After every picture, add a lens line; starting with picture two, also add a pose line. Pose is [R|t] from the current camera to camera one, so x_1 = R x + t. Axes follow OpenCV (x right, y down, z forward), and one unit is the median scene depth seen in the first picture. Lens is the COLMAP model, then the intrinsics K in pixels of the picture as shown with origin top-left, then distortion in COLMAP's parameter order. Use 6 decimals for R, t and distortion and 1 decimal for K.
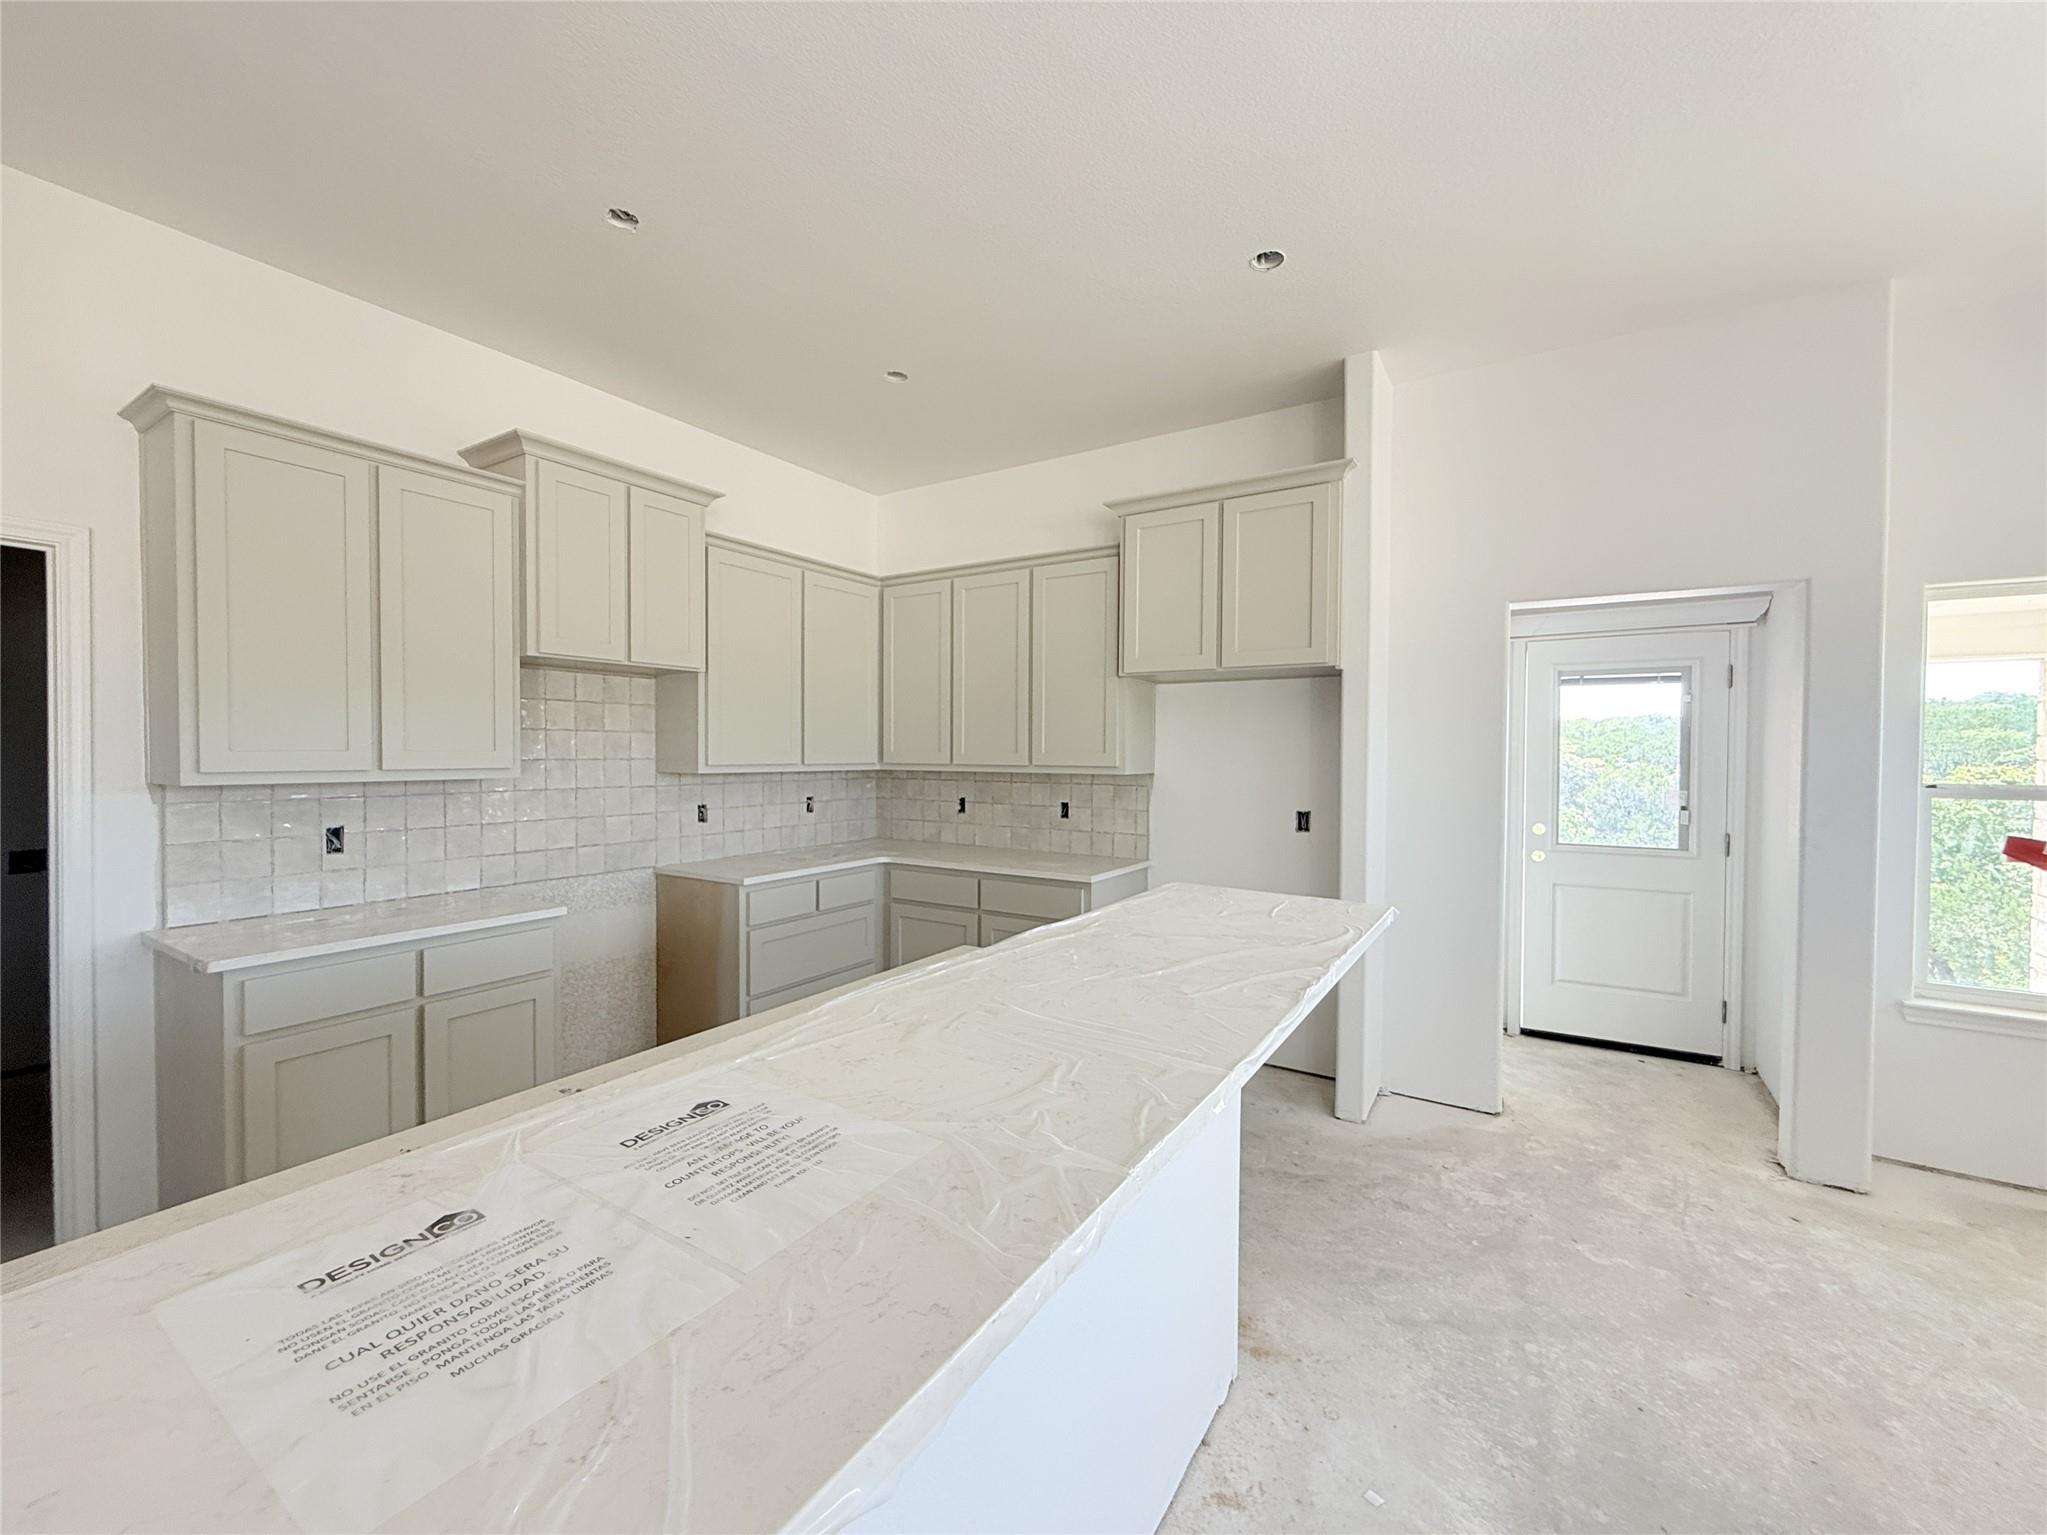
lens RADIAL K [[826.0, 0, 1025.0], [0, 826.0, 765.0], [0, 0, 1]] dist [-0.000324, -0.000219]
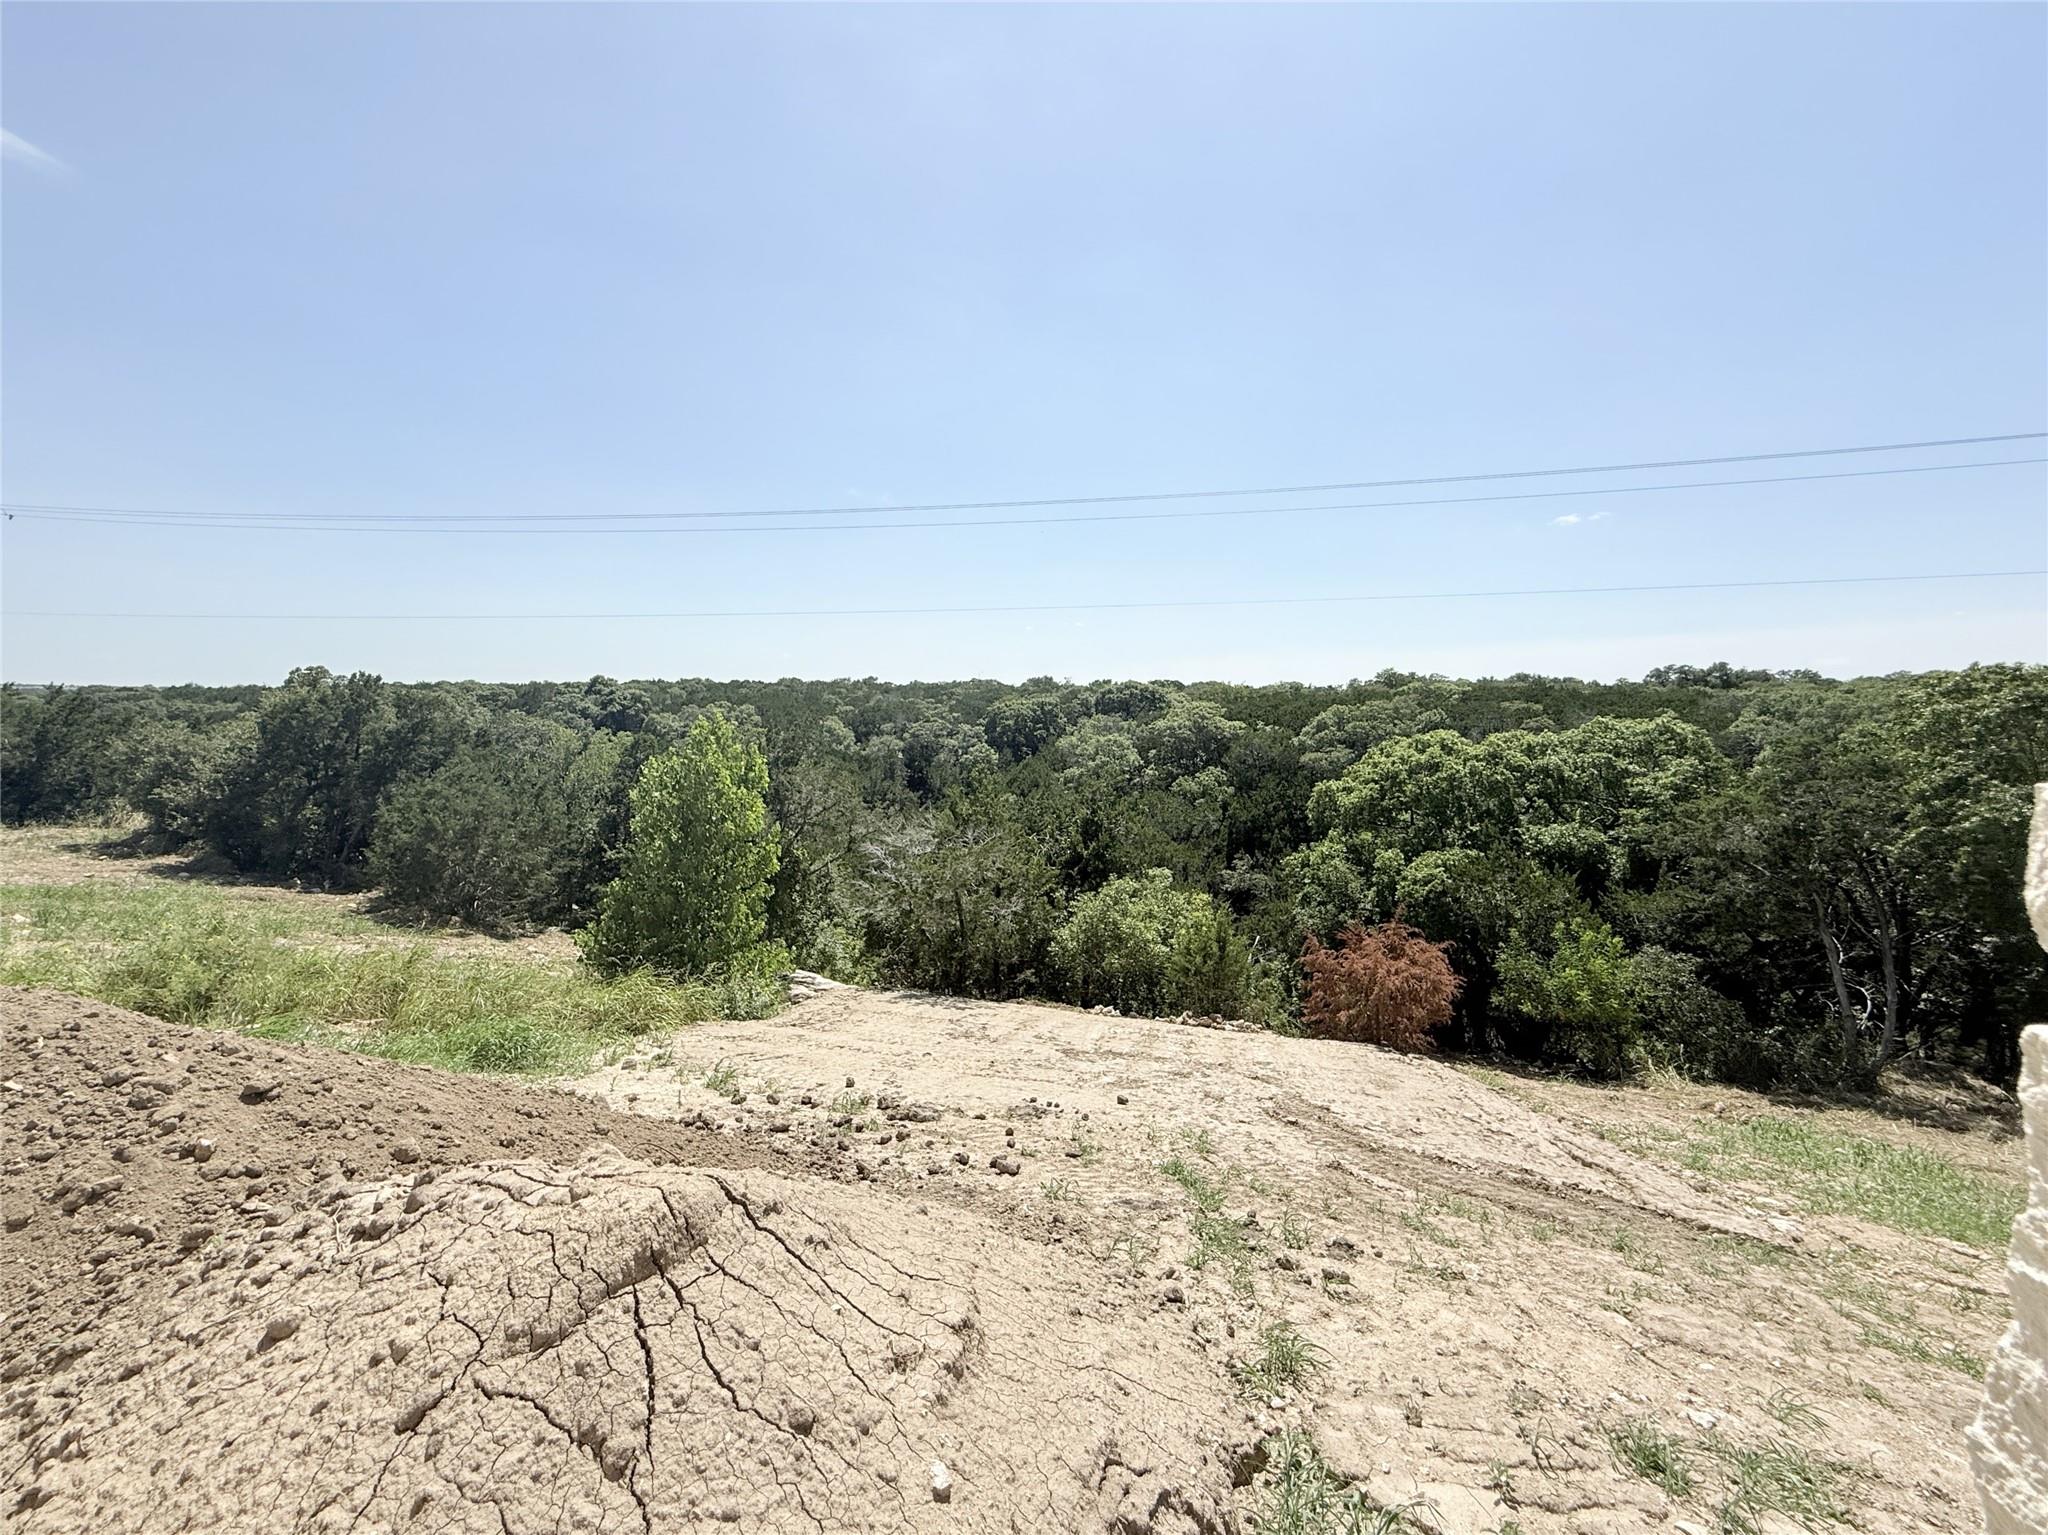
lens RADIAL K [[826.4, 0, 1030.3], [0, 826.4, 766.3], [0, 0, 1]] dist [-0.000324, -0.000219]
pose [[0.945997, -0.011985, 0.323953, 0.090280], [-0.003384, 0.998897, 0.046837, 0.001080], [-0.324157, -0.045403, 0.944913, 0.075702]]
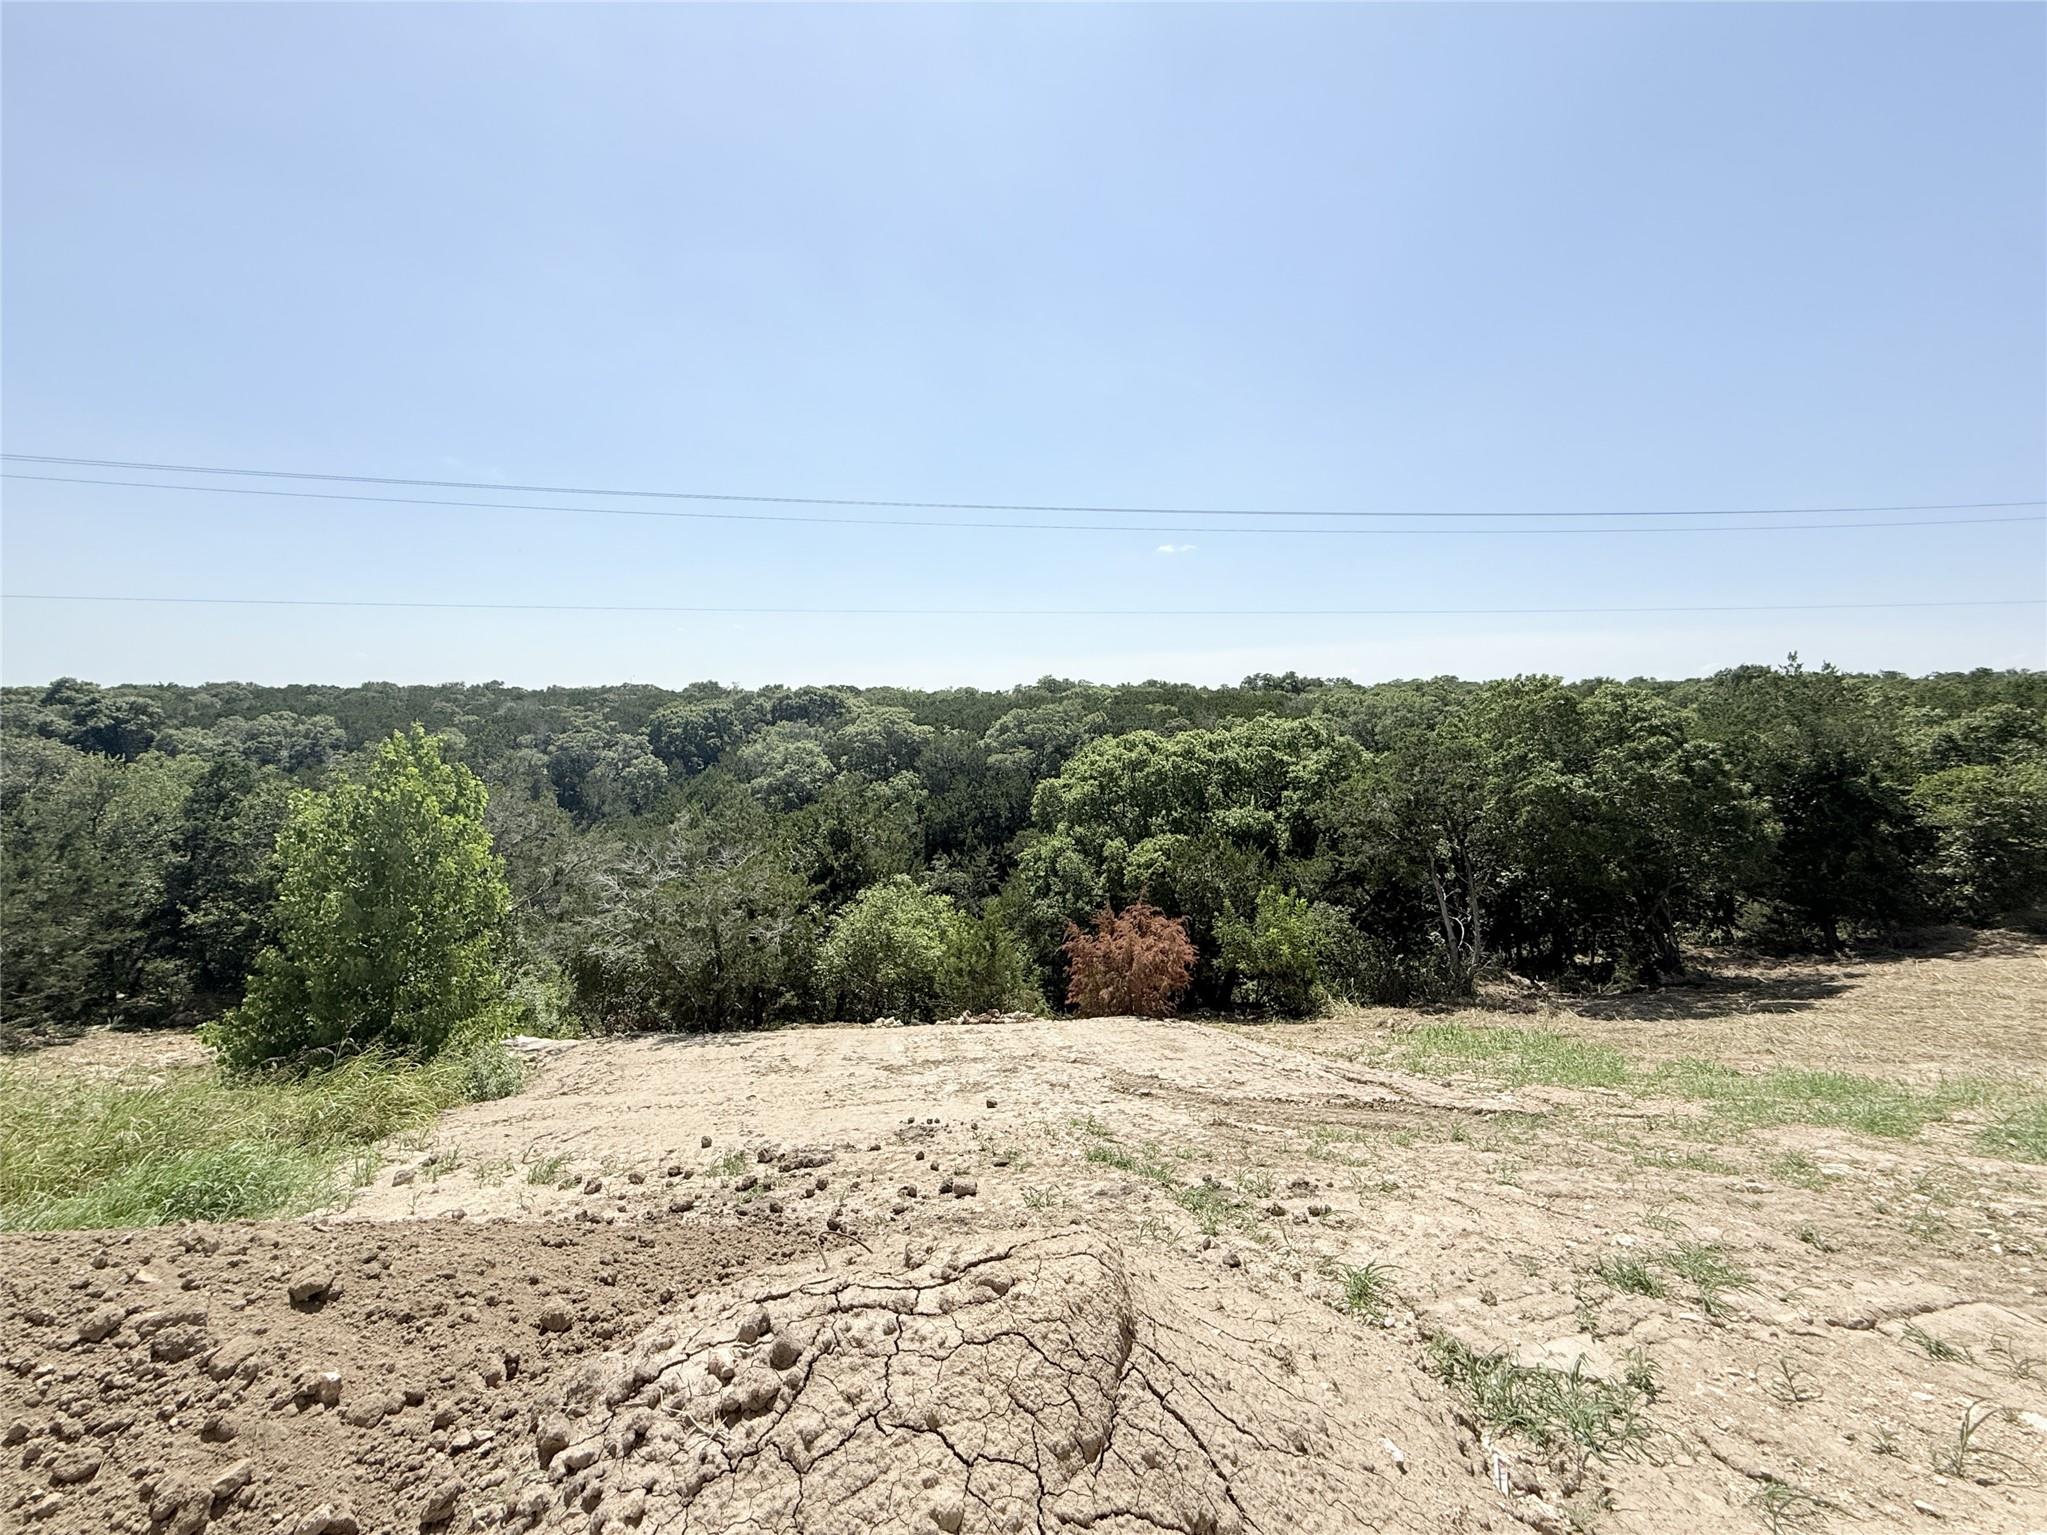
lens RADIAL K [[826.0, 0, 1026.1], [0, 826.0, 766.8], [0, 0, 1]] dist [-0.000324, -0.000219]
pose [[0.751995, -0.042143, 0.657821, 0.066509], [0.017304, 0.998872, 0.044211, 0.000506], [-0.658942, -0.021864, 0.751876, 0.089962]]
